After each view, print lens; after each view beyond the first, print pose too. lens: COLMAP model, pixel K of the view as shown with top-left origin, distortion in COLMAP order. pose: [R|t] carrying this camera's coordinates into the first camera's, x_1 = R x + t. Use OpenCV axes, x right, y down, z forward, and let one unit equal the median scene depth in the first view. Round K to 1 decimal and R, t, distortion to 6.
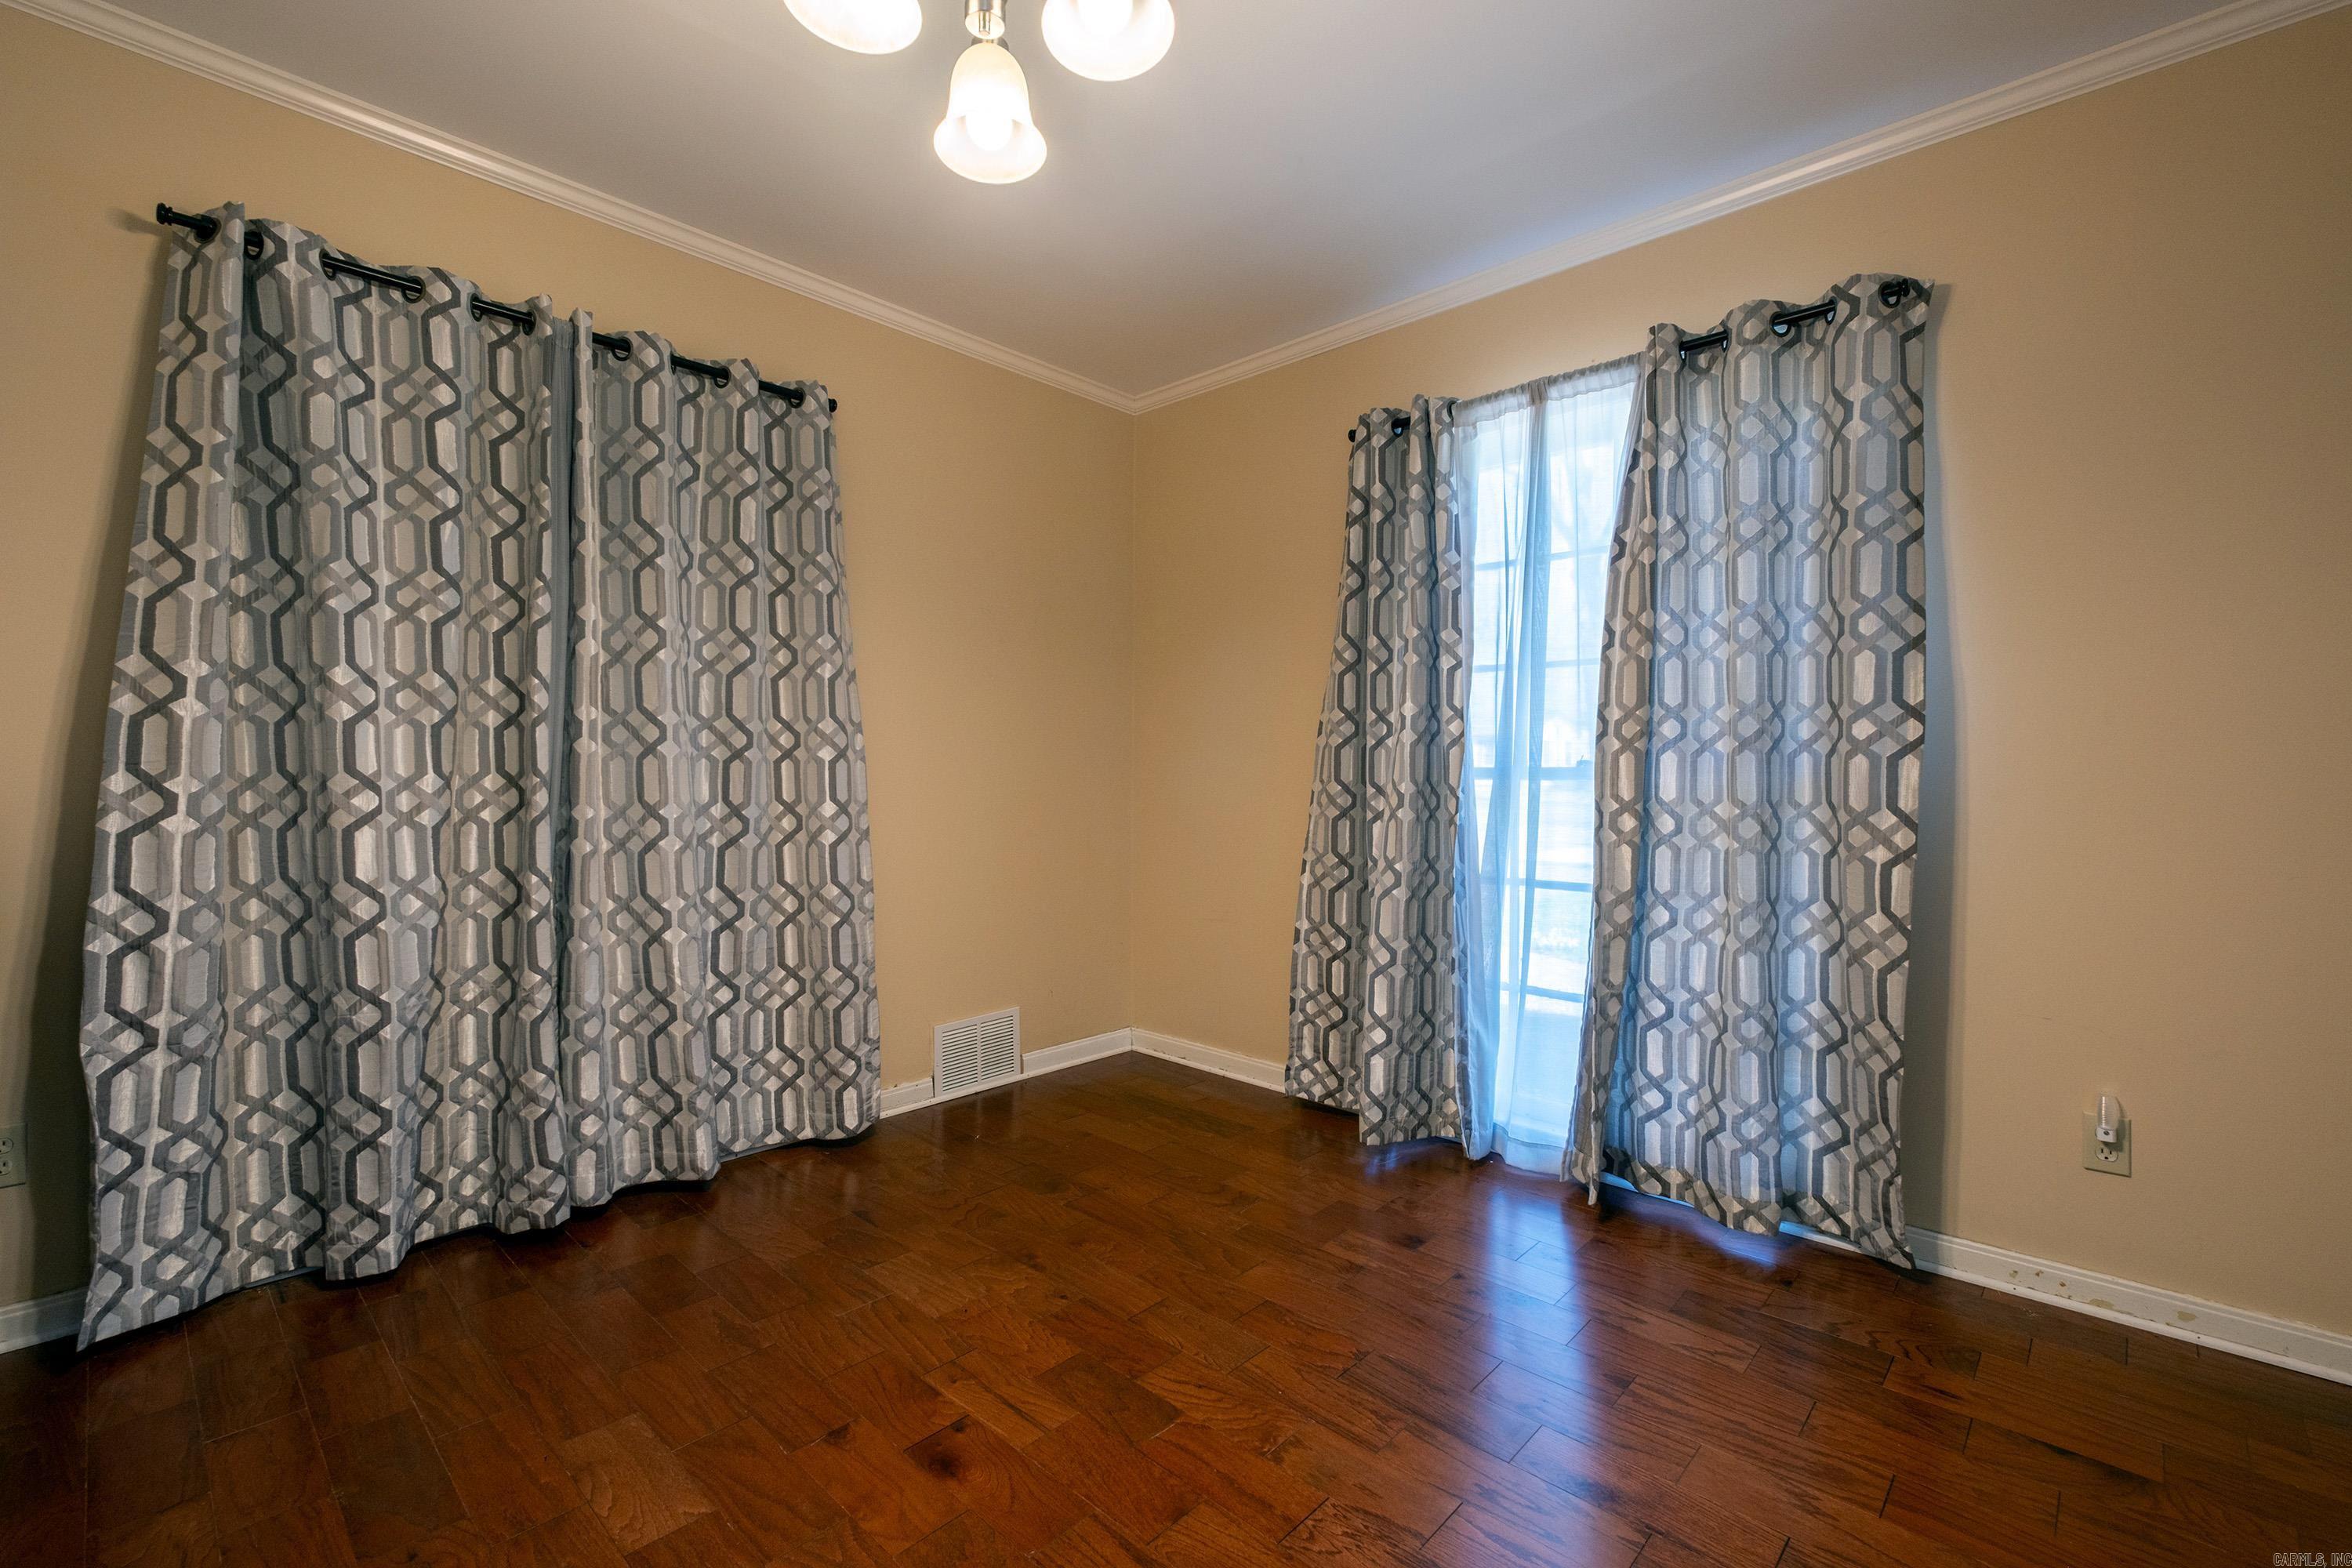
lens RADIAL K [[1008.8, 0, 1178.2], [0, 1008.8, 776.2], [0, 0, 1]] dist [0.002465, -0.000859]
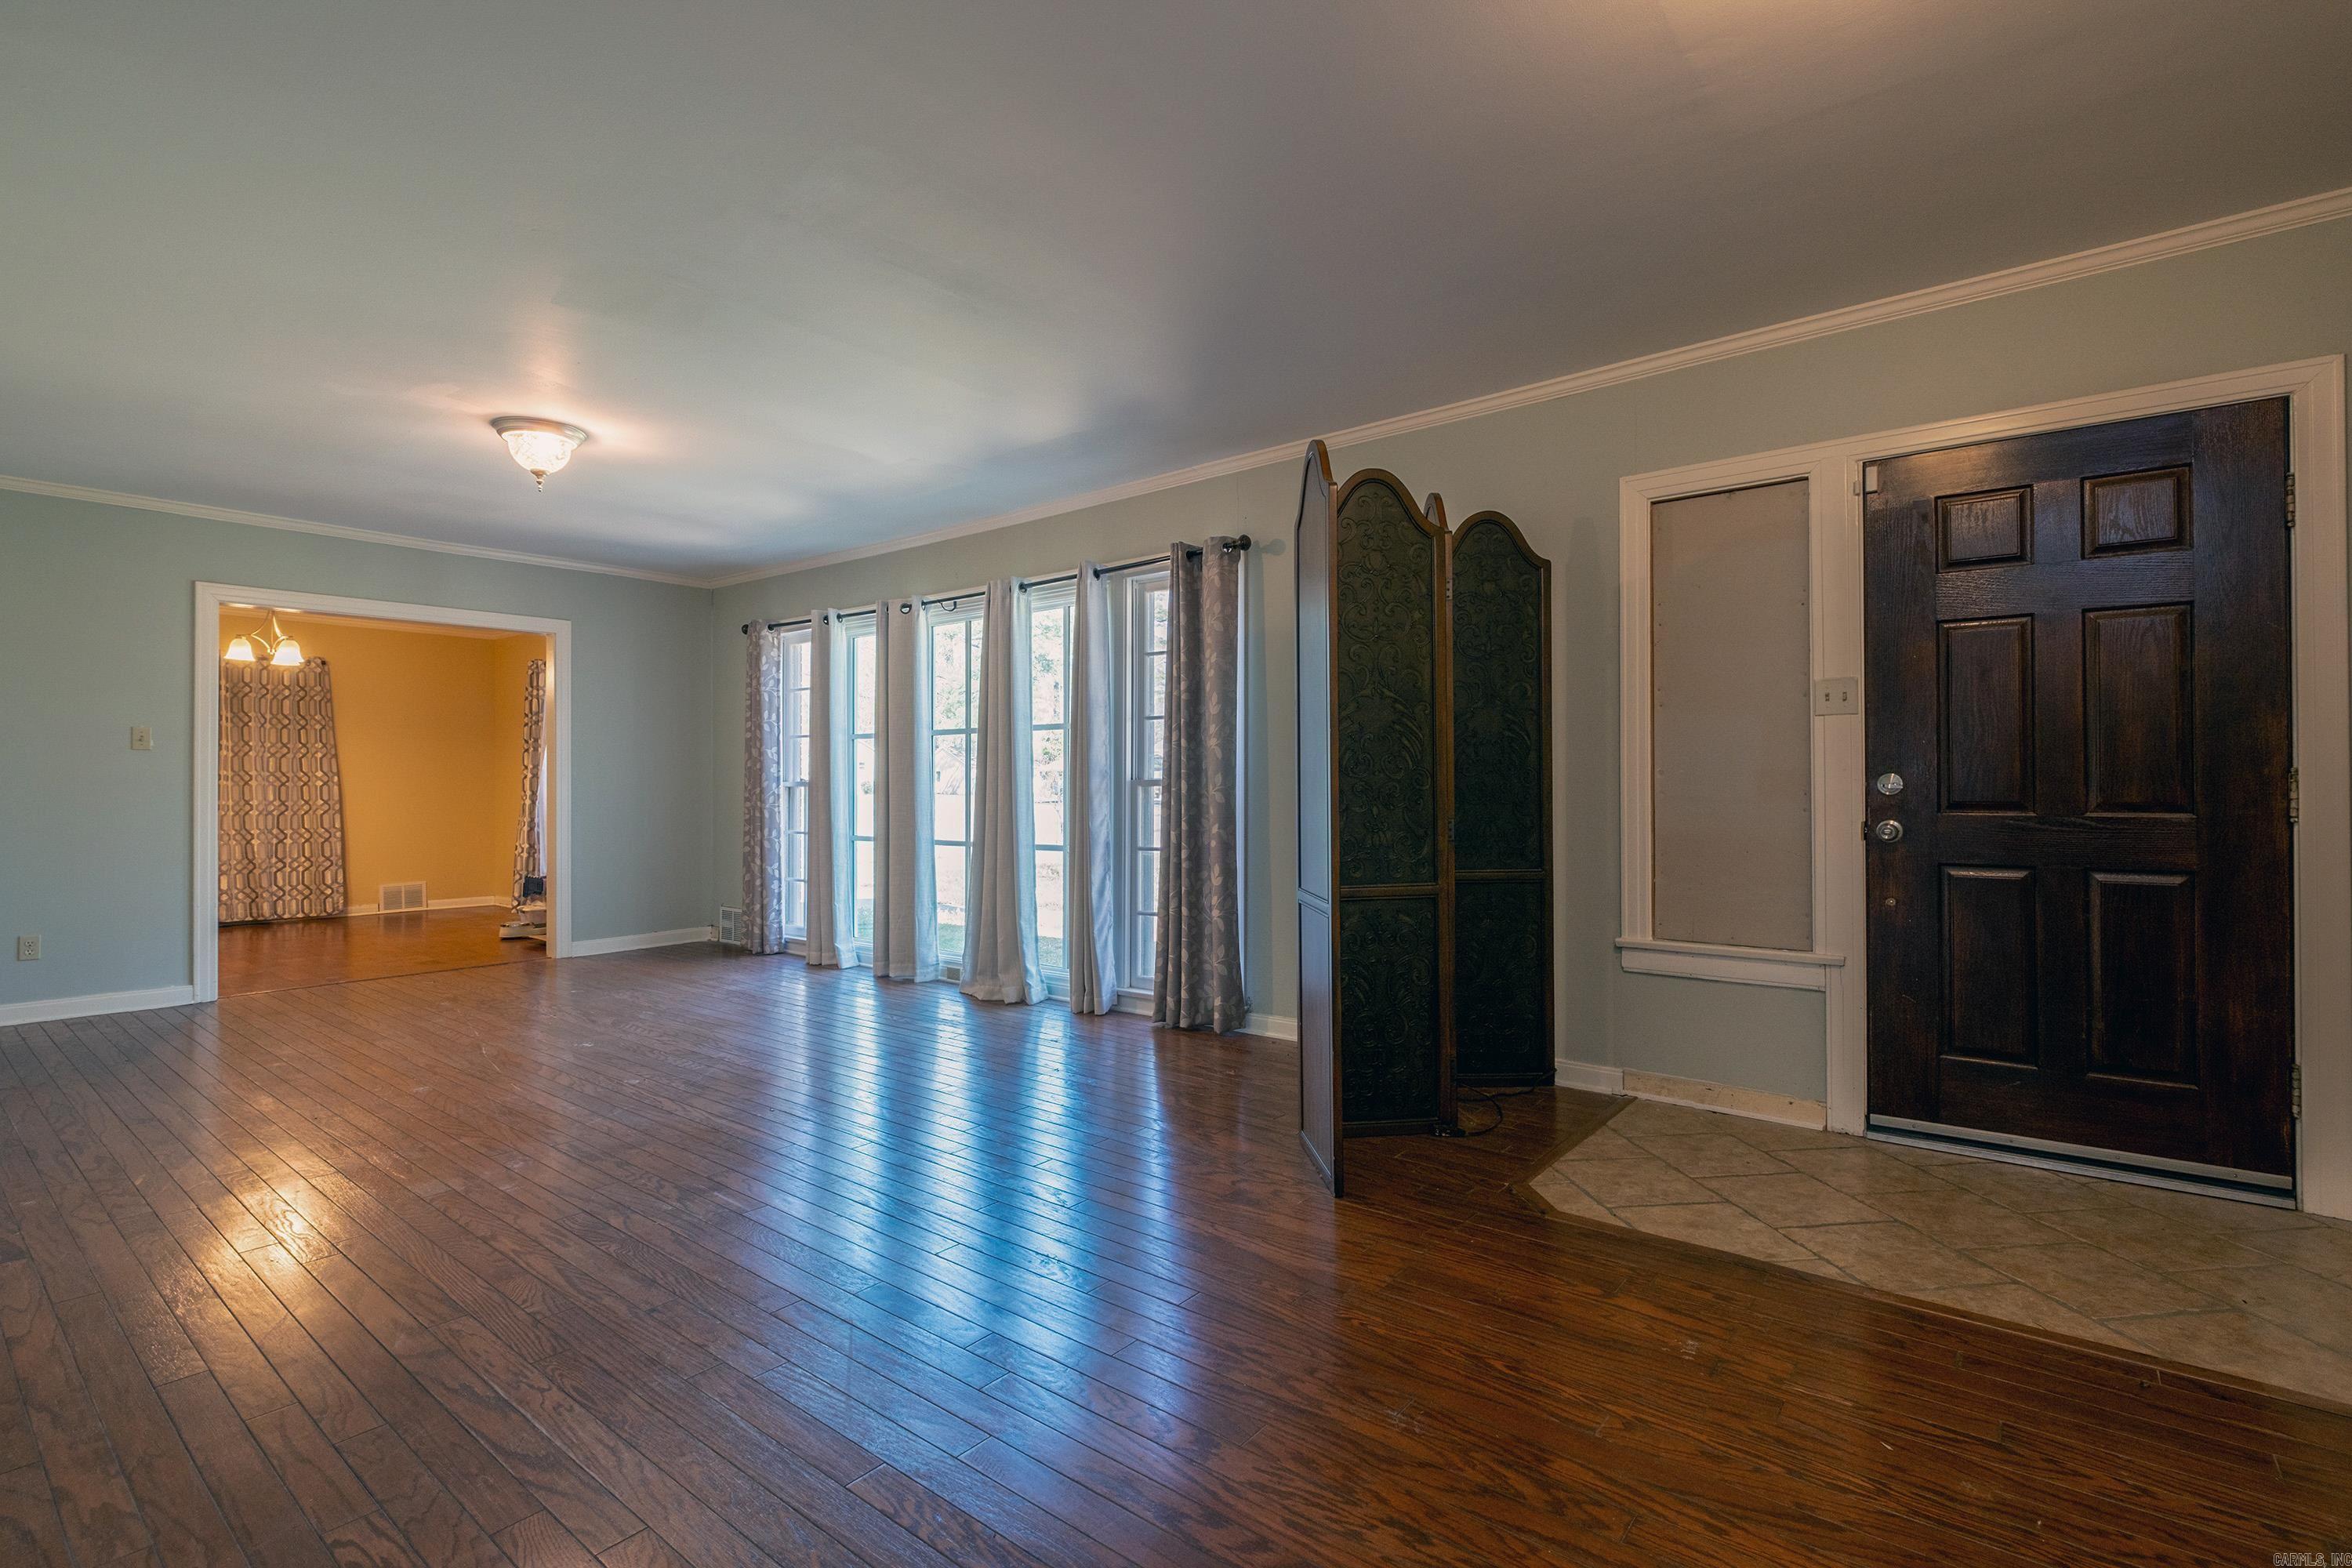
lens RADIAL K [[1084.4, 0, 1176.0], [0, 1084.4, 784.0], [0, 0, 1]] dist [-0.000024, -0.000056]
pose [[0.996358, -0.006508, 0.085023, 1.902174], [0.007119, 0.999951, -0.006882, 0.018763], [-0.084974, 0.007462, 0.996355, -2.399159]]
